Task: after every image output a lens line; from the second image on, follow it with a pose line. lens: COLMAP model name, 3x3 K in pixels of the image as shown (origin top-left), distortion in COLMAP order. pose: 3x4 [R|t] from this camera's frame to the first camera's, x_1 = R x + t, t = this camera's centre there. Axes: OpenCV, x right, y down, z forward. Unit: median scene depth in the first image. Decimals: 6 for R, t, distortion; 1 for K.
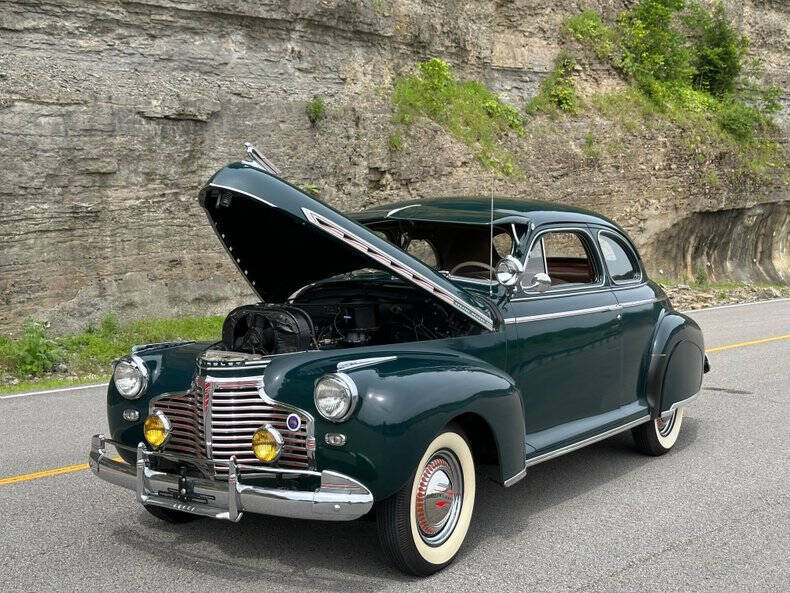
lens RADIAL K [[1100.4, 0, 398.5], [0, 1100.4, 301.1], [0, 0, 1]] dist [0.205828, -0.465662]
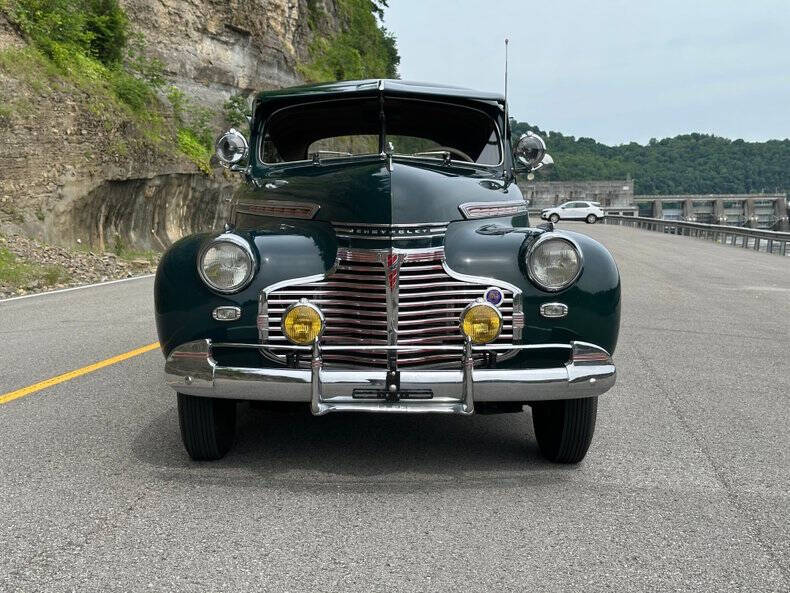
lens RADIAL K [[1100.4, 0, 398.5], [0, 1100.4, 301.1], [0, 0, 1]] dist [0.205828, -0.465662]
pose [[0.821723, -0.049207, 0.567759, -0.088044], [0.041843, 0.998786, 0.026004, 0.012090], [-0.568349, 0.002389, 0.822784, 0.046945]]
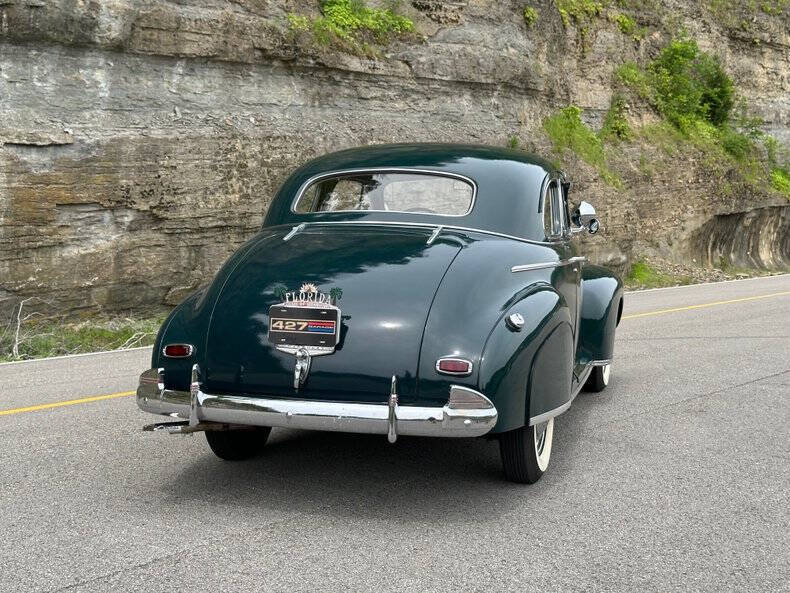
lens RADIAL K [[1100.4, 0, 398.5], [0, 1100.4, 301.1], [0, 0, 1]] dist [0.205828, -0.465662]
pose [[0.995203, -0.020049, 0.095755, -0.238749], [0.021414, 0.999683, -0.013244, 0.031427], [-0.095459, 0.015231, 0.995317, -0.276296]]
